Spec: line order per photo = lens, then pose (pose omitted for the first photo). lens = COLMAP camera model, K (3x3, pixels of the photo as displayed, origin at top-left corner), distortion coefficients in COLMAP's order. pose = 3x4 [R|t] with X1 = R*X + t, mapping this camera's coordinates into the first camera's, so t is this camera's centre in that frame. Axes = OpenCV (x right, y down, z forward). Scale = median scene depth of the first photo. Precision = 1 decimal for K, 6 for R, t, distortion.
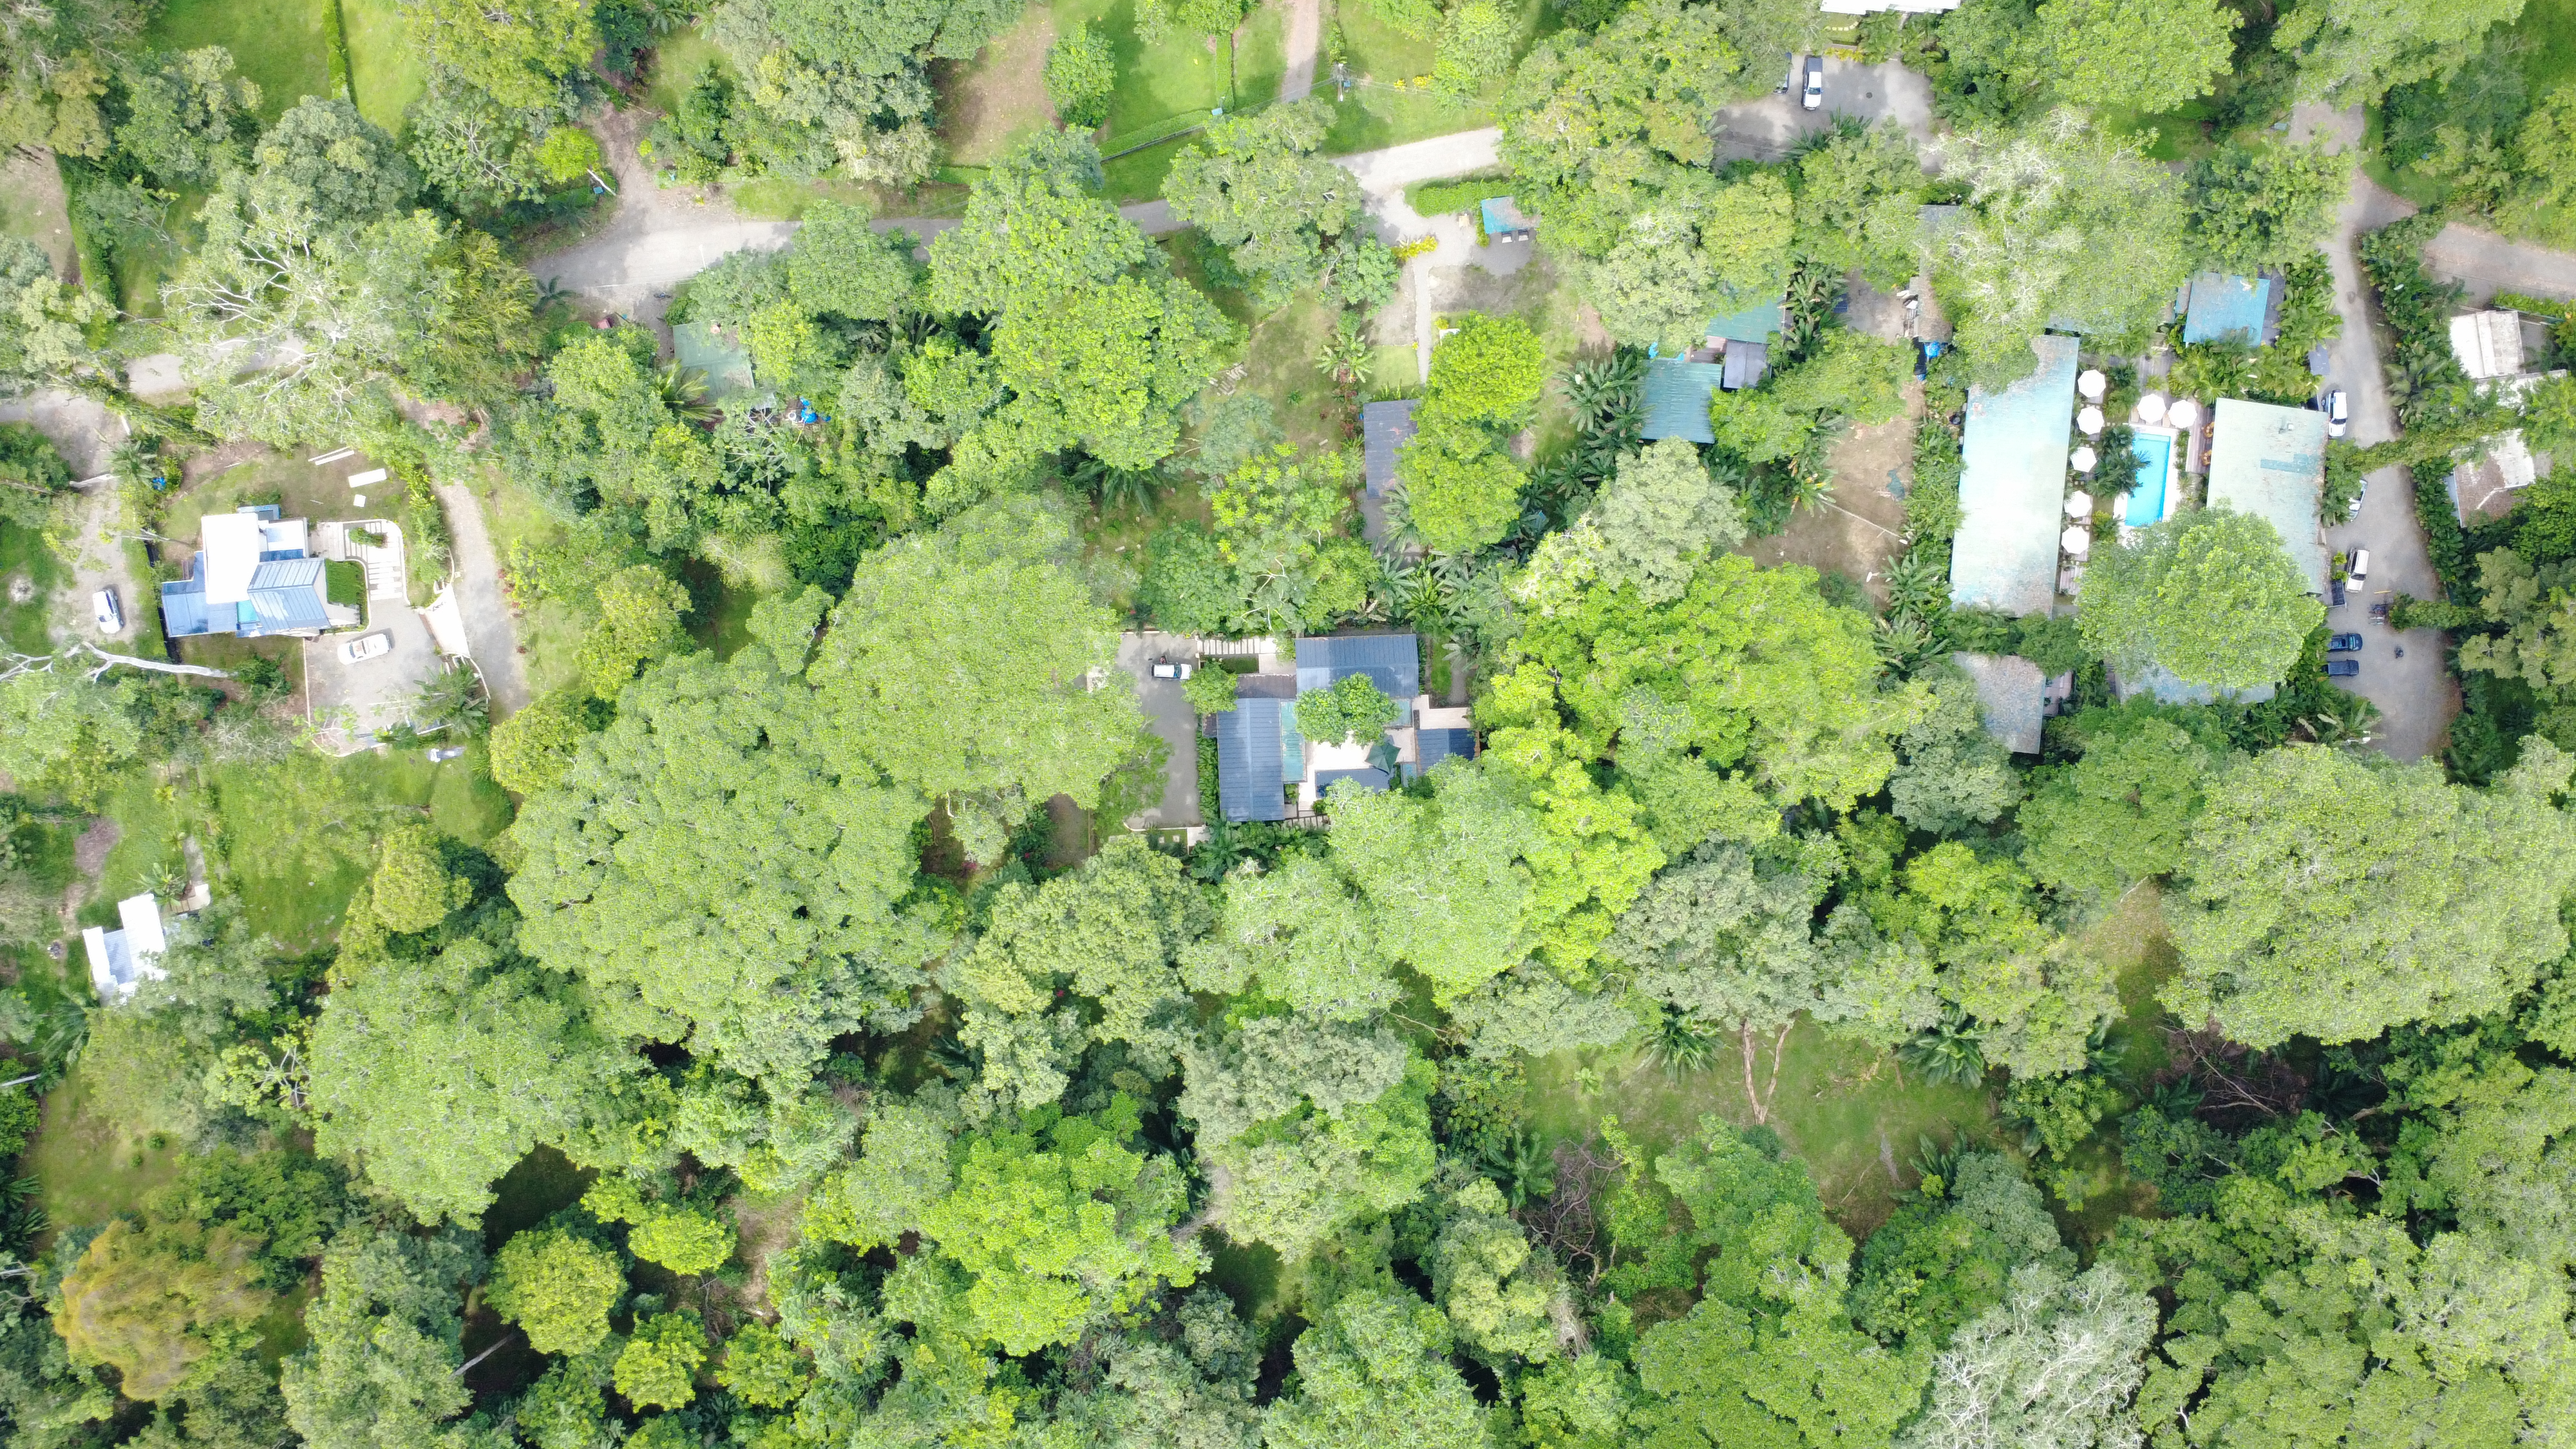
lens RADIAL K [[1850.5, 0, 1275.5], [0, 1850.5, 726.0], [0, 0, 1]] dist [0.003421, -0.001328]
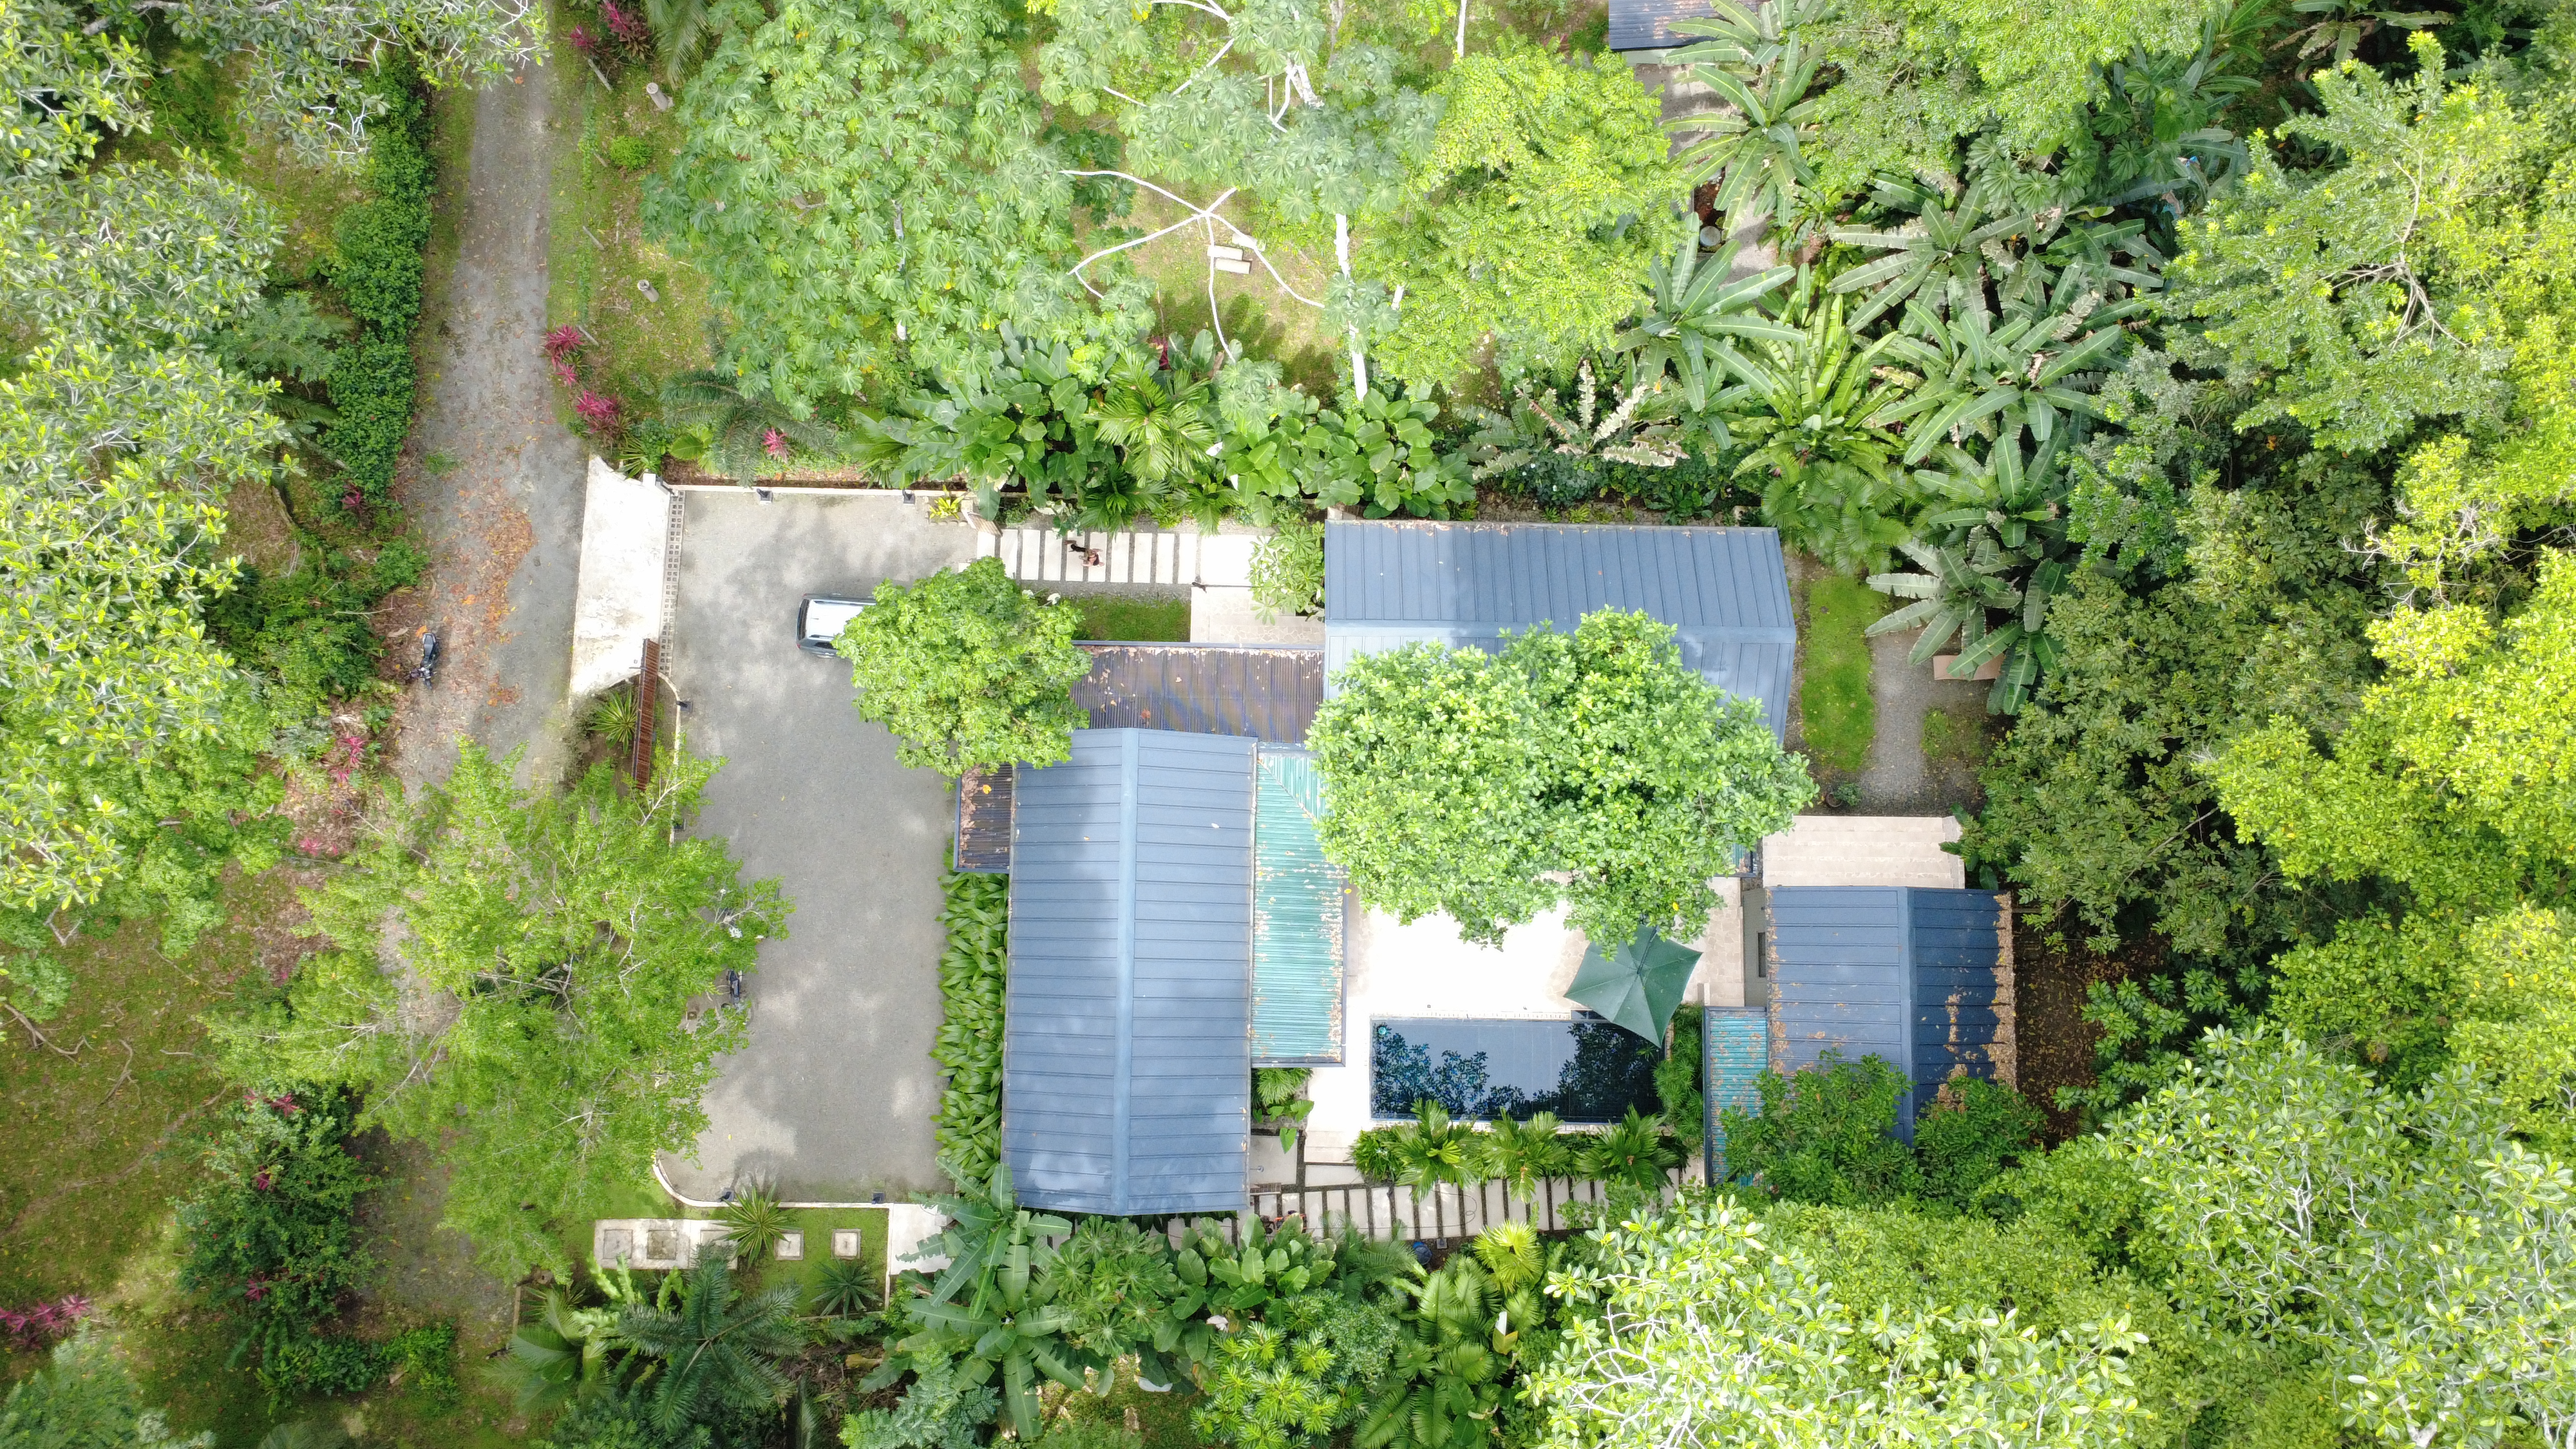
lens RADIAL K [[1850.5, 0, 1275.5], [0, 1850.5, 726.0], [0, 0, 1]] dist [0.003421, -0.001328]
pose [[0.998522, 0.054144, -0.004678, 0.006905], [-0.054345, 0.994562, -0.088843, 0.007357], [-0.000157, 0.088966, 0.996035, 0.819592]]
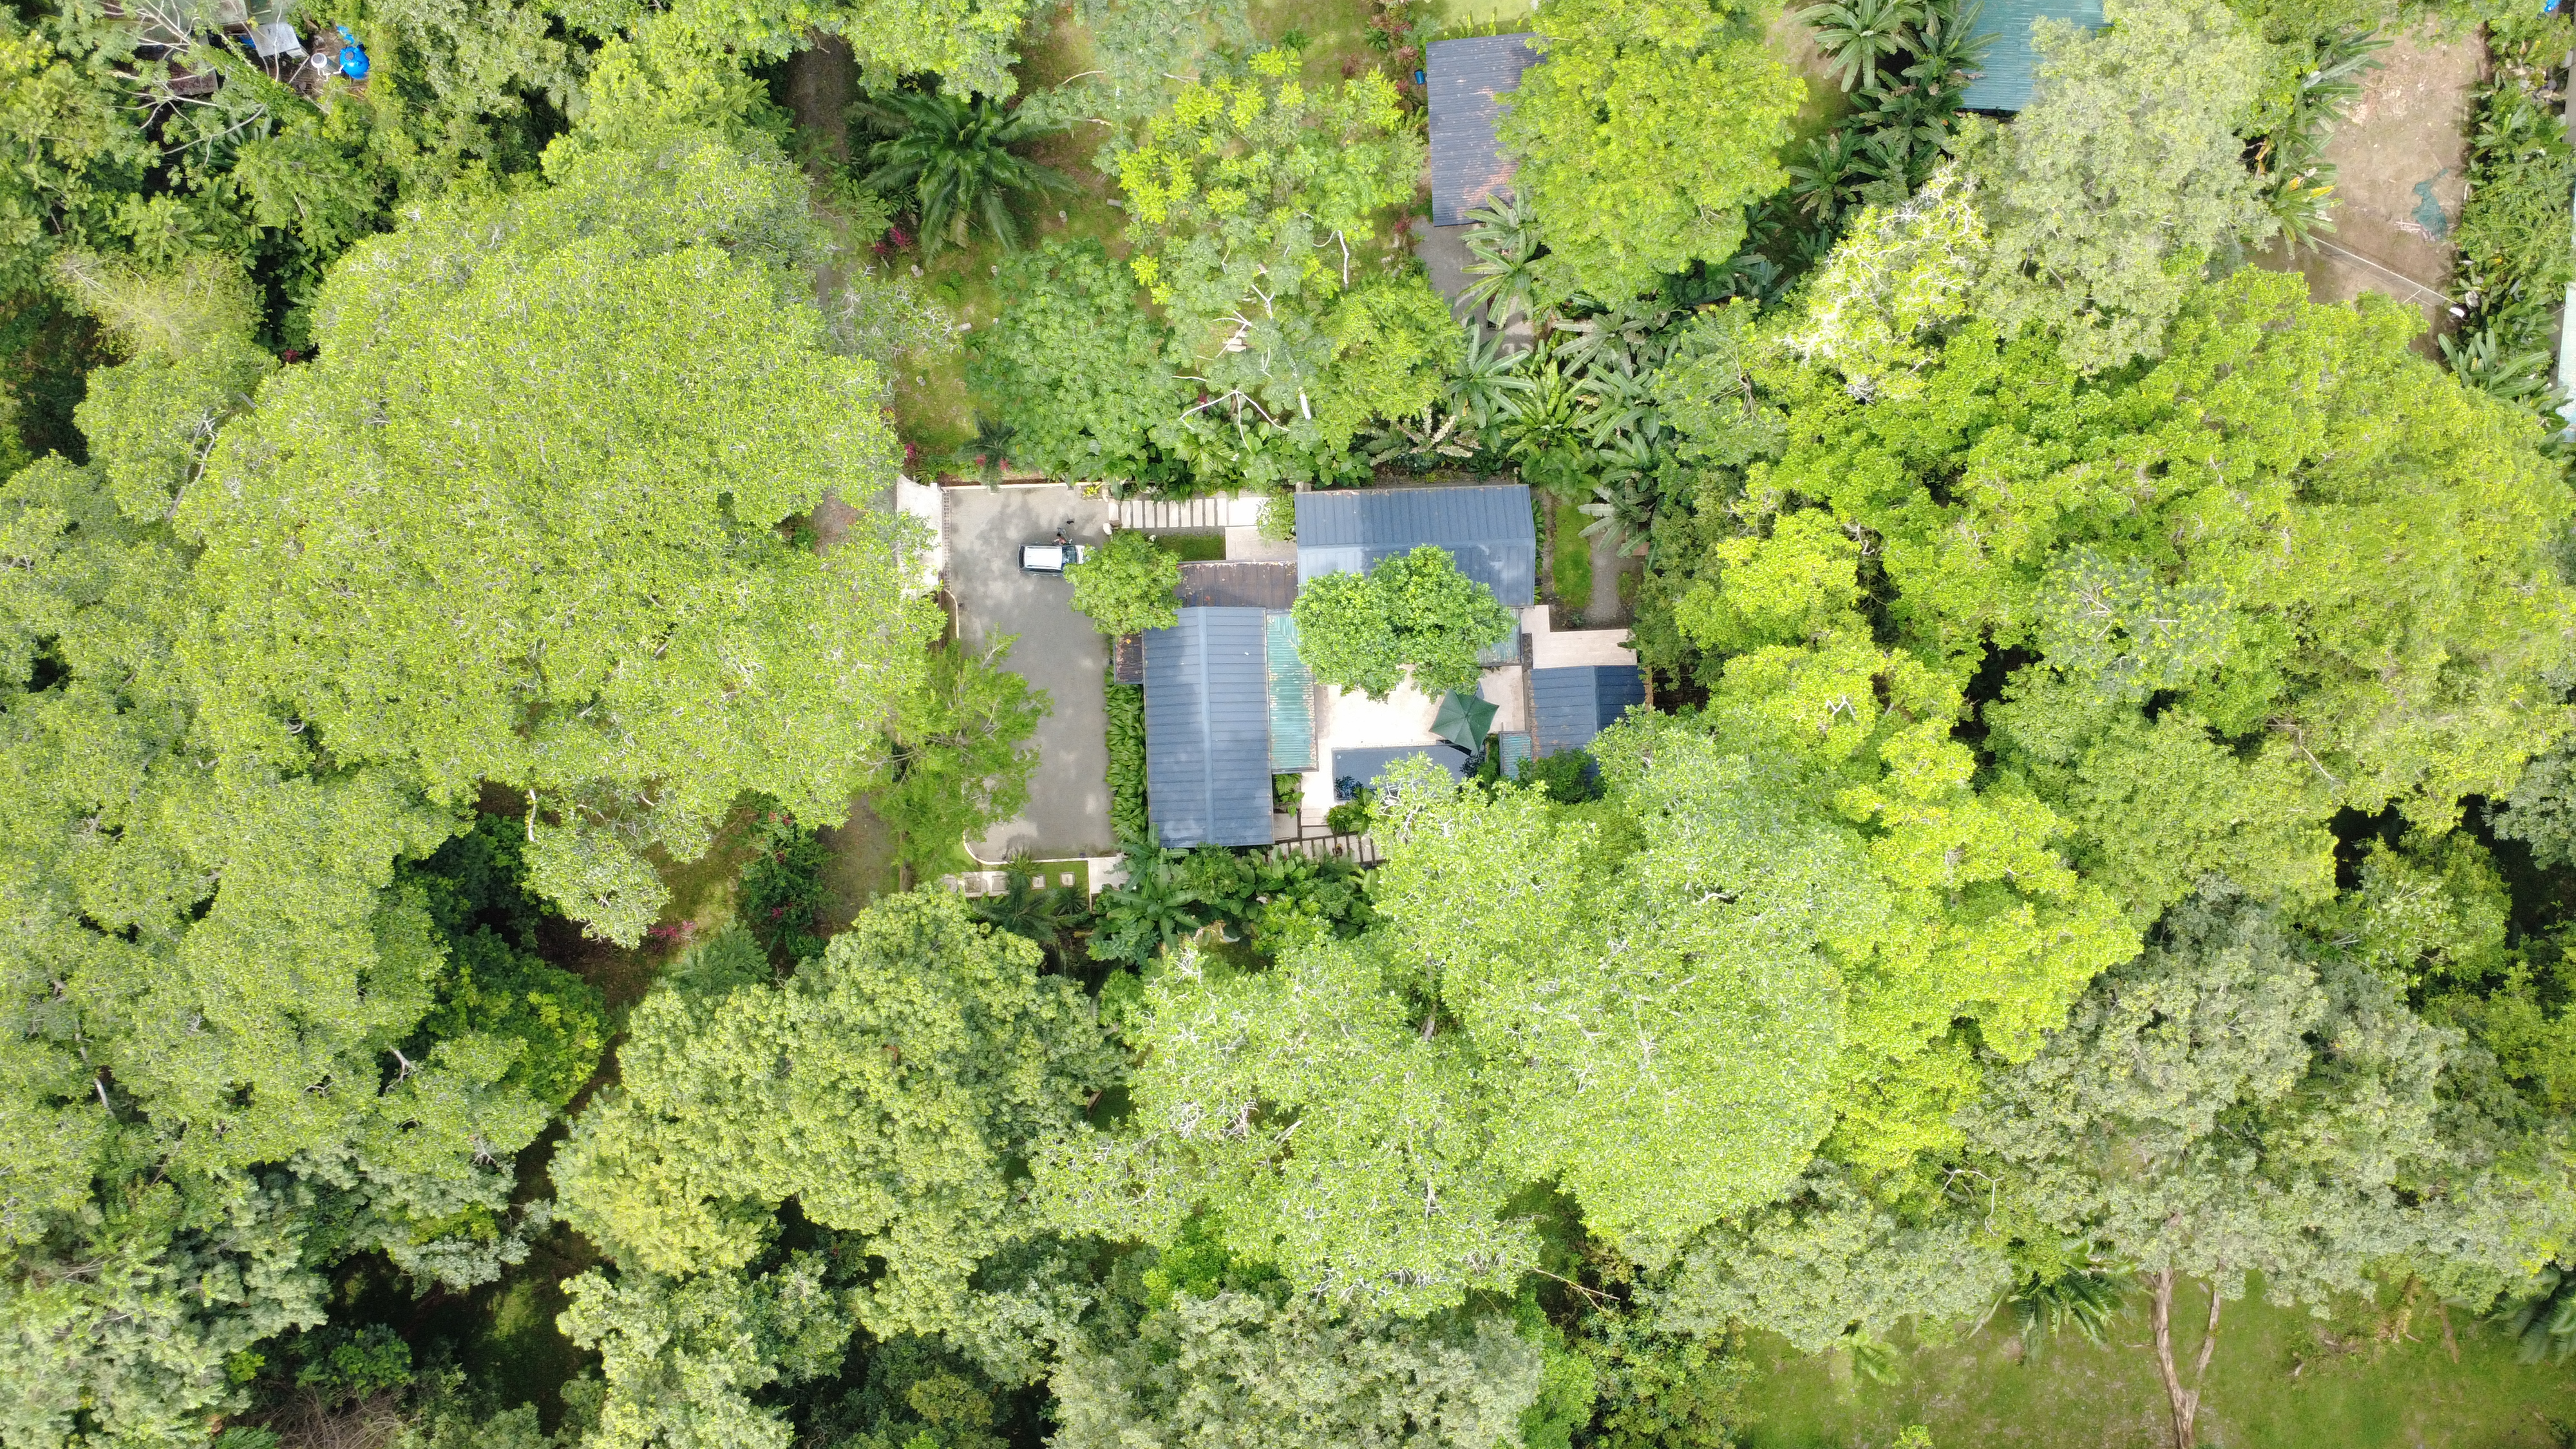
lens RADIAL K [[1850.5, 0, 1275.5], [0, 1850.5, 726.0], [0, 0, 1]] dist [0.003421, -0.001328]
pose [[0.999996, 0.000271, 0.002965, 0.004134], [-0.000272, 1.000000, 0.000446, 0.019633], [-0.002965, -0.000446, 0.999996, 0.539779]]
